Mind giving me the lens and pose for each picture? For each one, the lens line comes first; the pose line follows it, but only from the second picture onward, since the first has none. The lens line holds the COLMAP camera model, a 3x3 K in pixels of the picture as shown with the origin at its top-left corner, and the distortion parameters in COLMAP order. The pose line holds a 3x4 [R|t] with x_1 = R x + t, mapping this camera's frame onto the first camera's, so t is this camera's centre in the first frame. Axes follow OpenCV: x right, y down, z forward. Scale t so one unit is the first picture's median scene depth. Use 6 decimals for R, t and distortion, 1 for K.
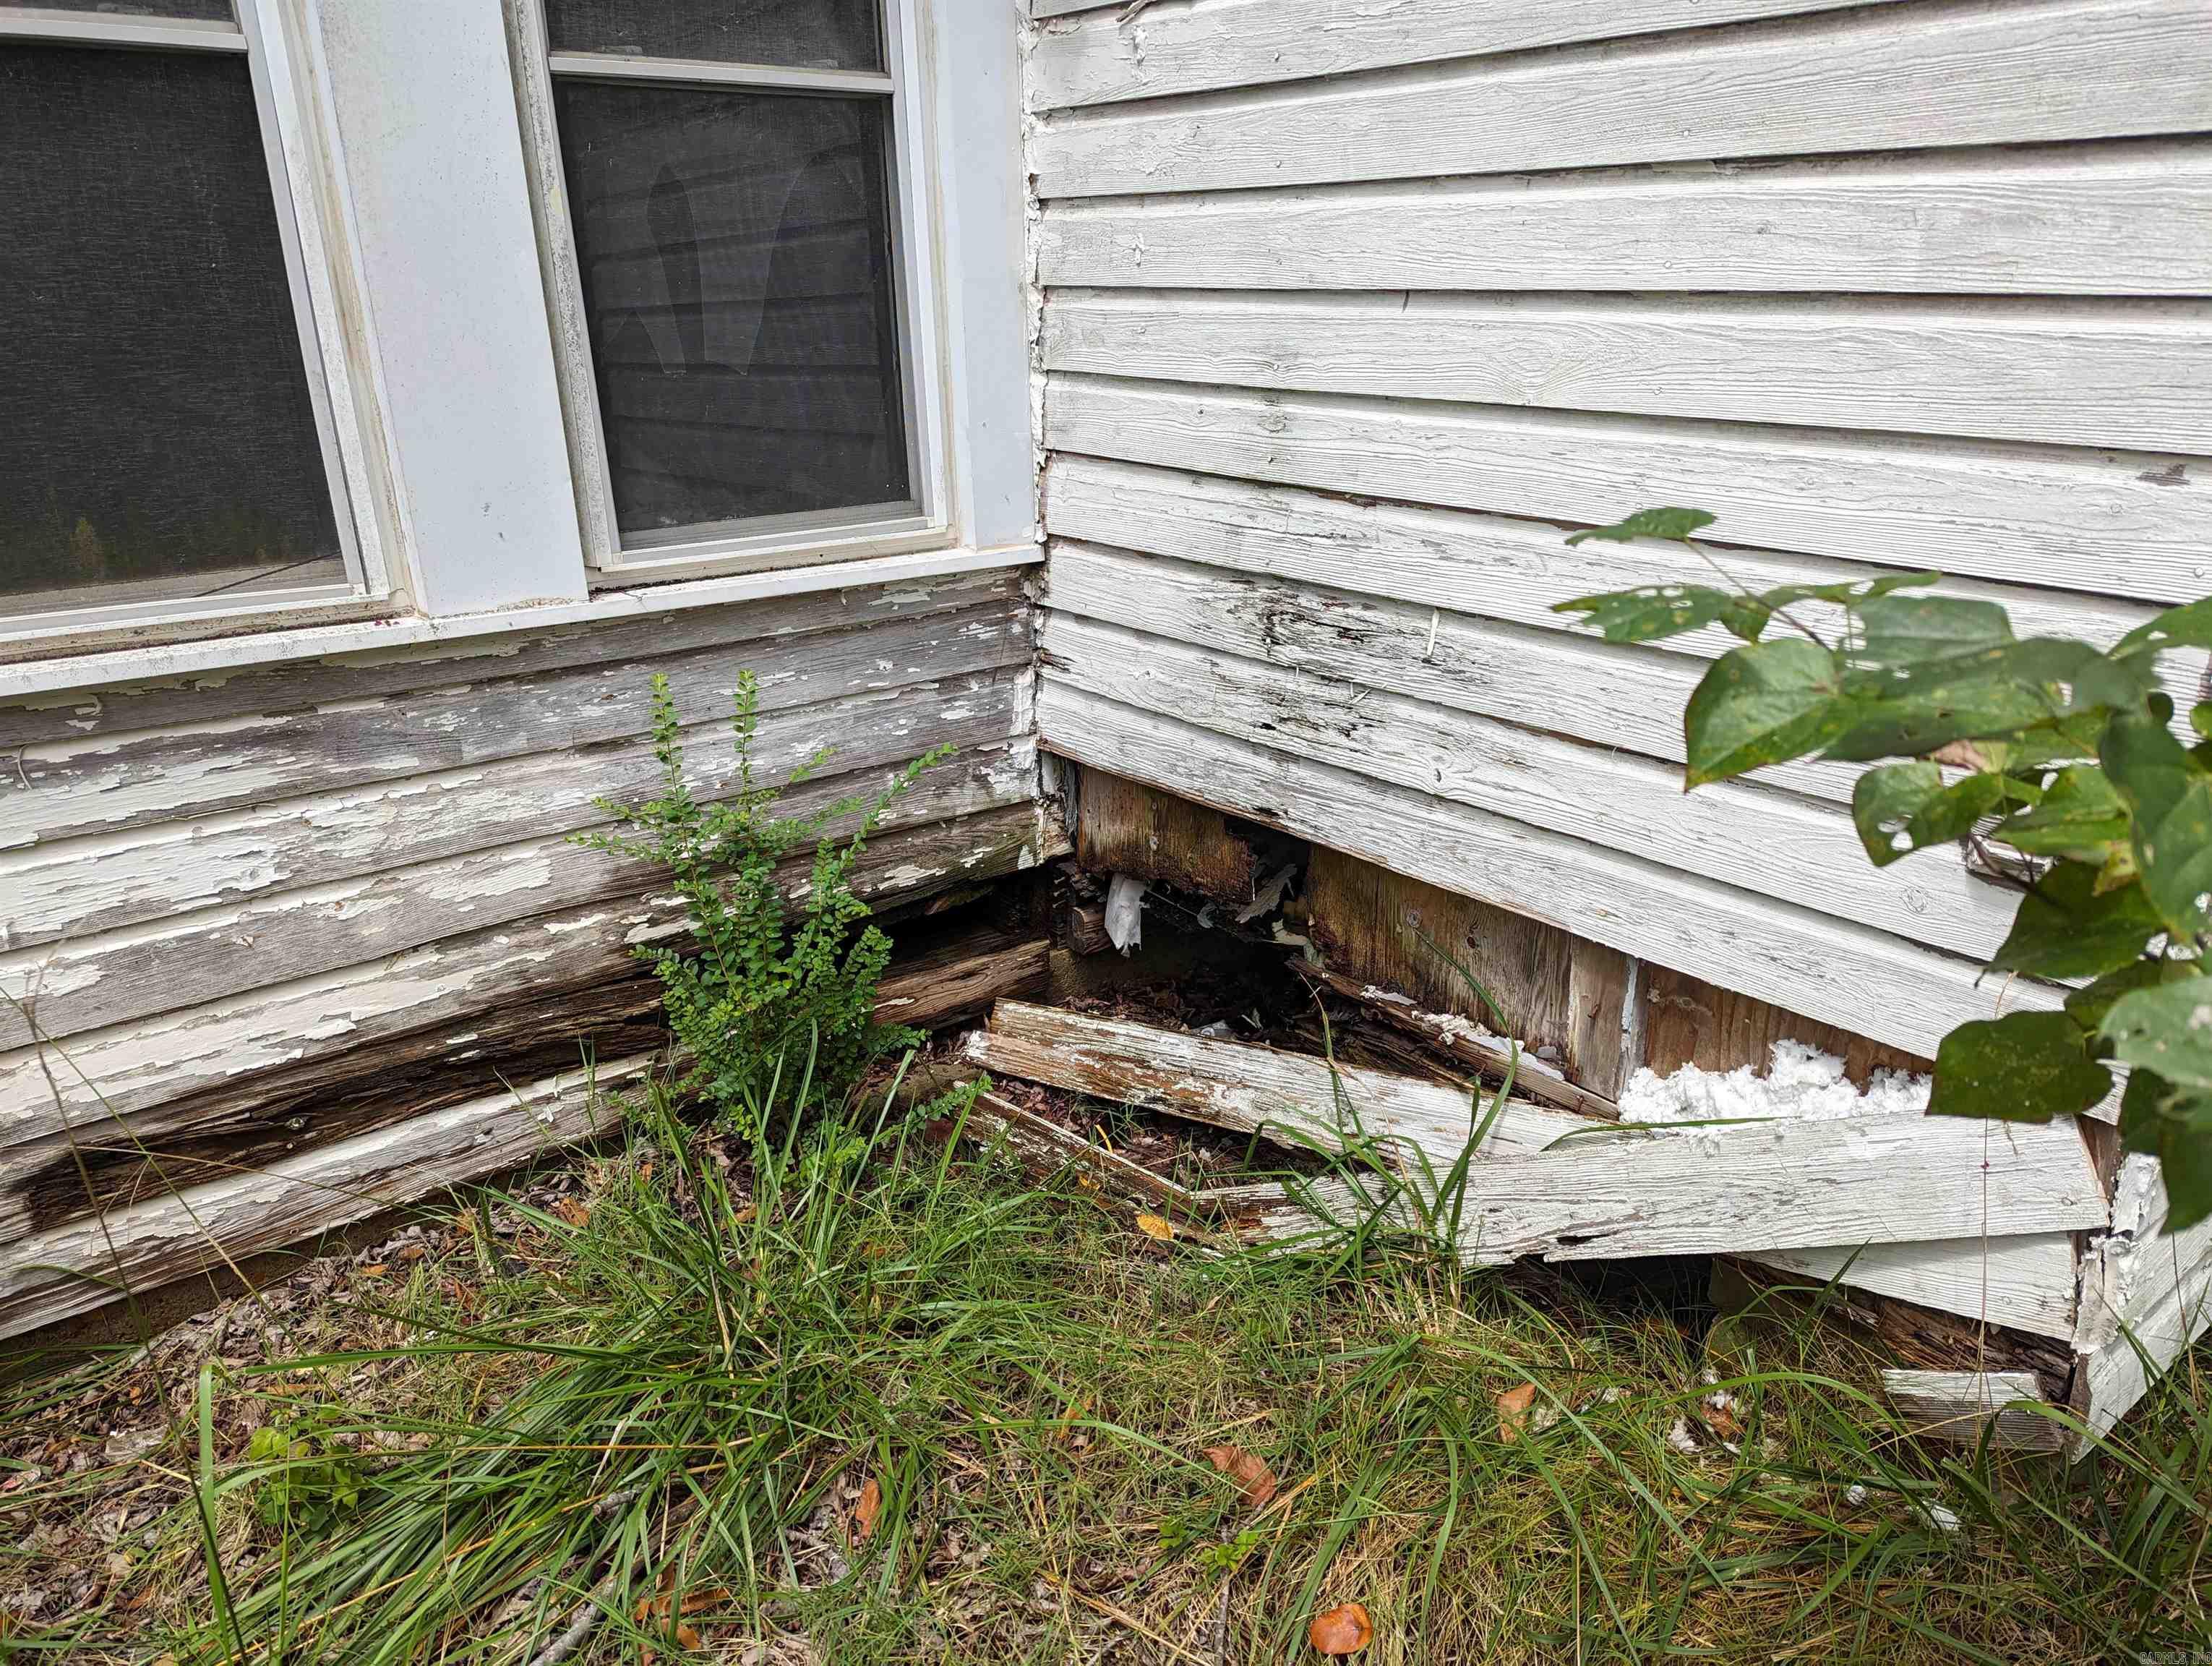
lens RADIAL K [[1556.1, 0, 1108.4], [0, 1556.1, 853.5], [0, 0, 1]] dist [0.049798, -0.033532]
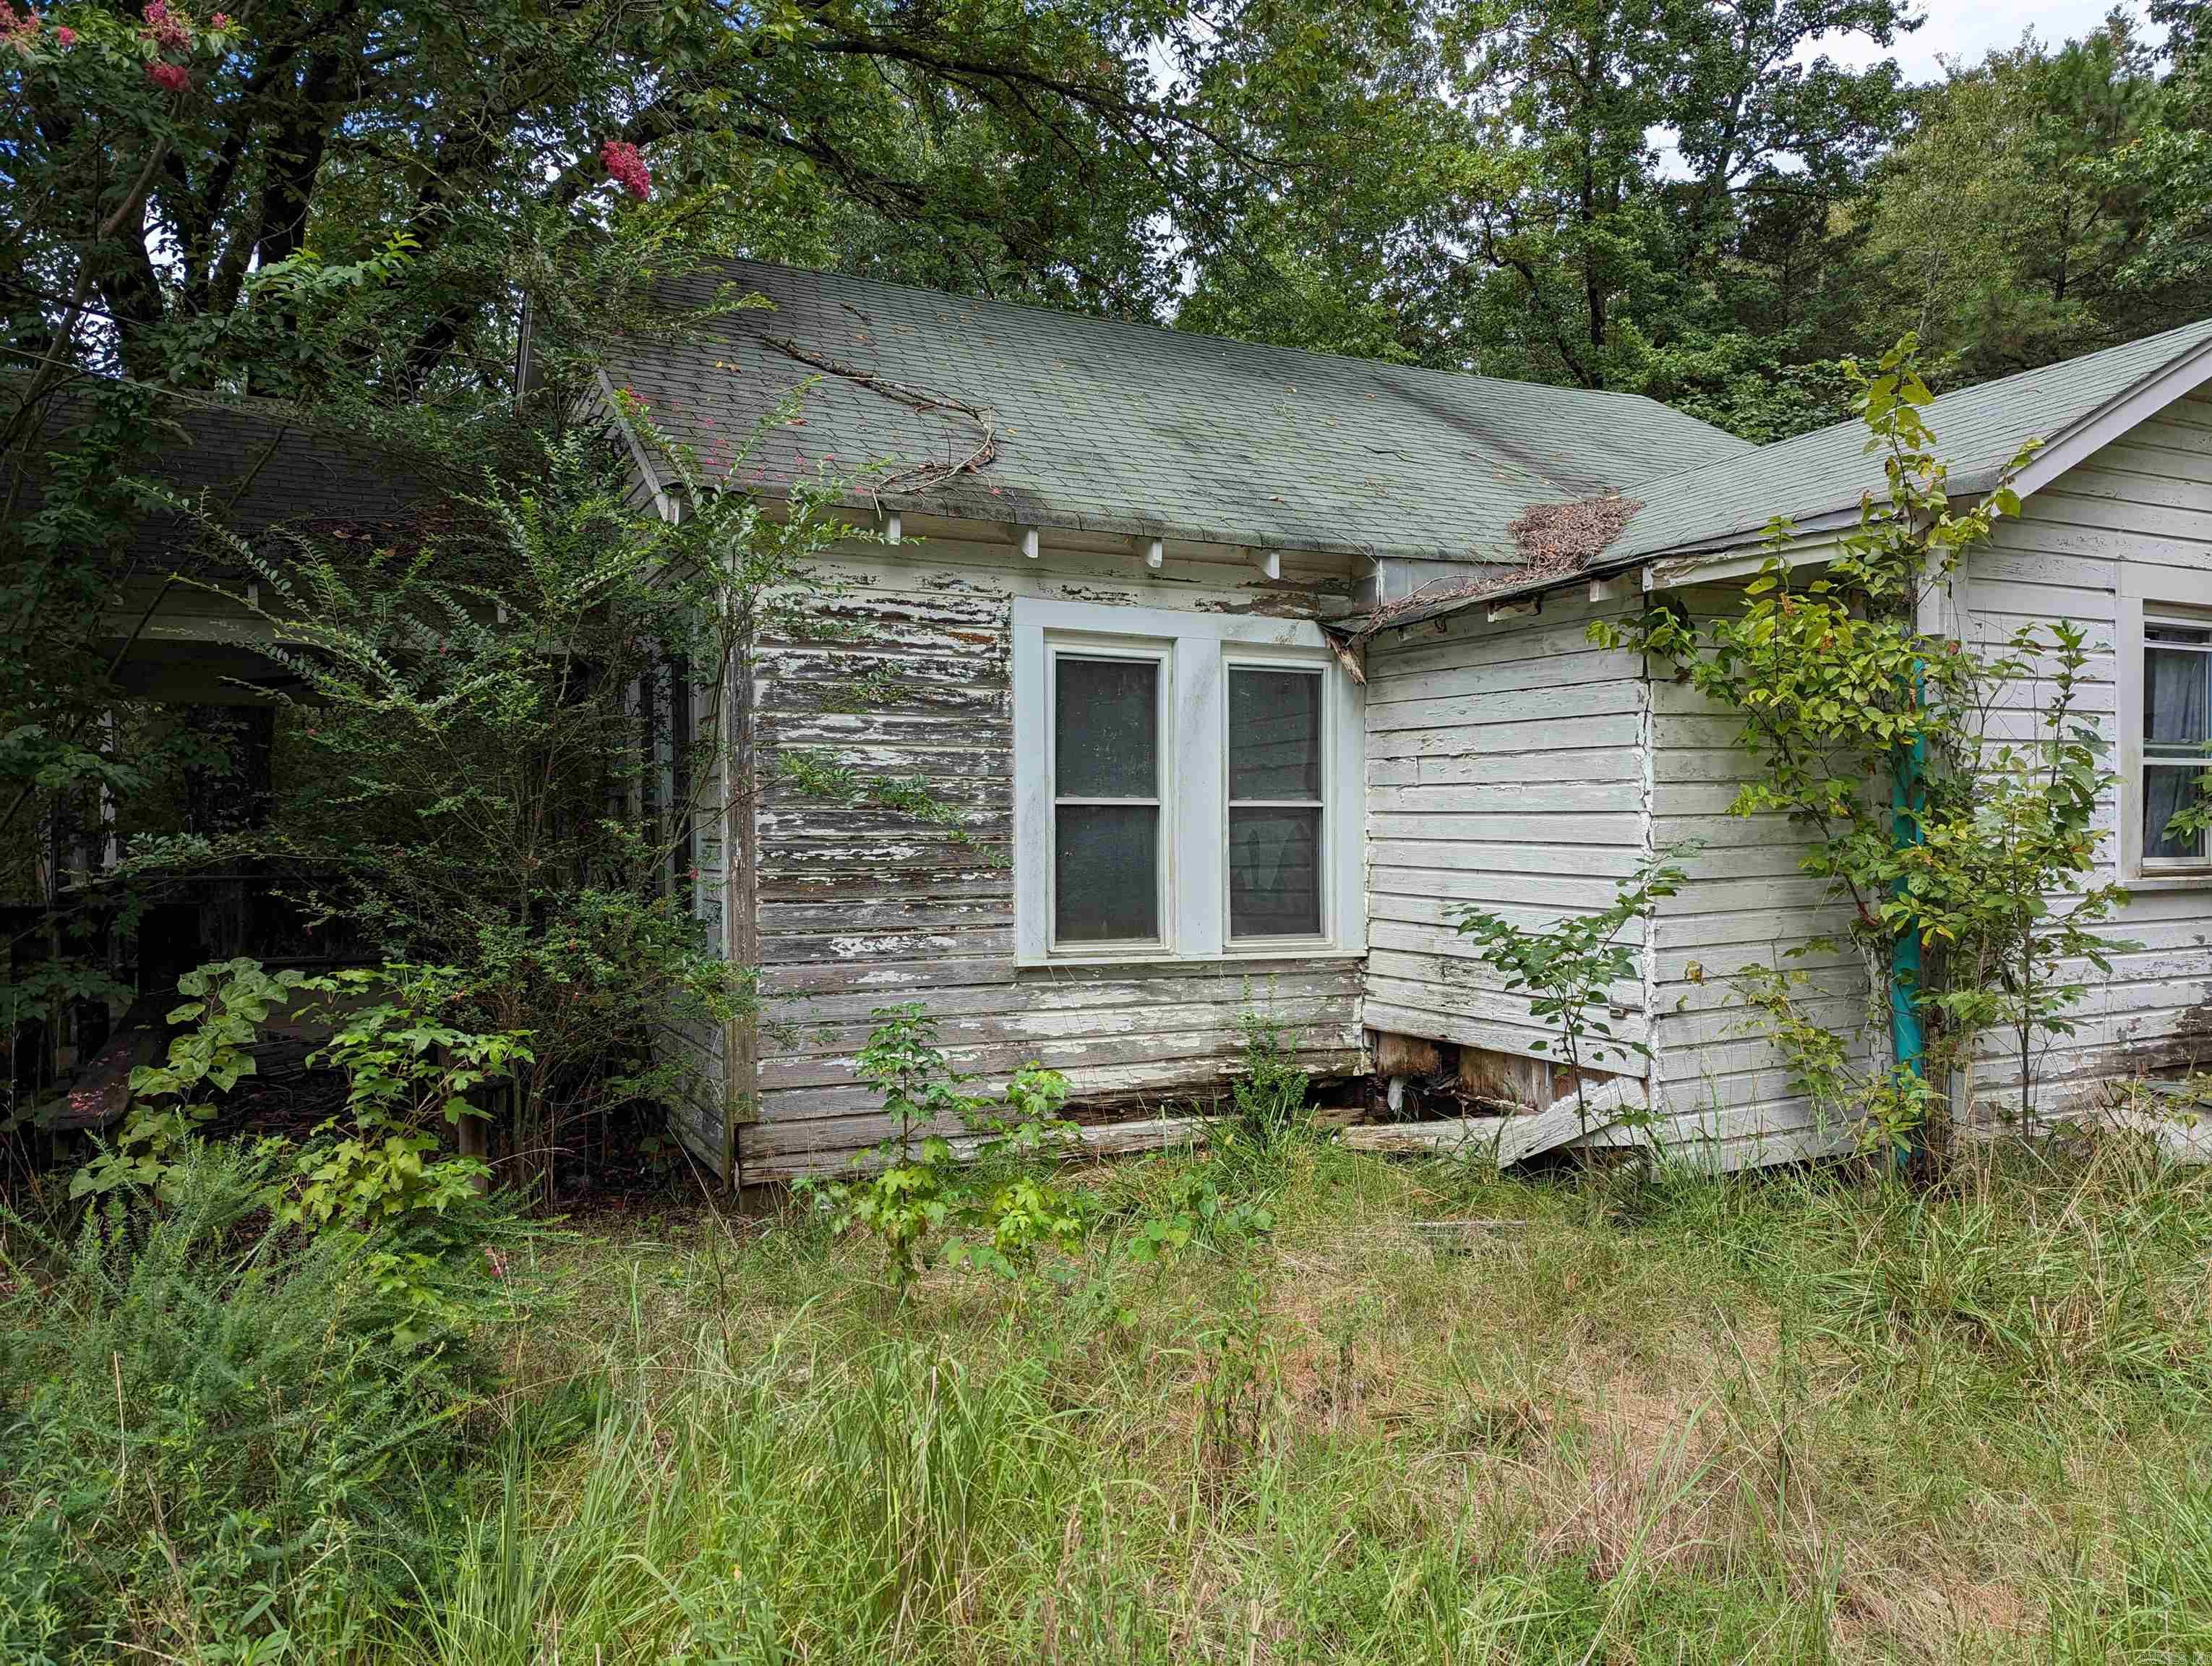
lens RADIAL K [[1556.1, 0, 1092.2], [0, 1556.1, 838.1], [0, 0, 1]] dist [0.049798, -0.033532]
pose [[0.976688, 0.016357, -0.214040, 0.079905], [-0.088881, 0.938423, -0.333861, 0.660058], [0.195399, 0.345102, 0.918000, -1.933292]]
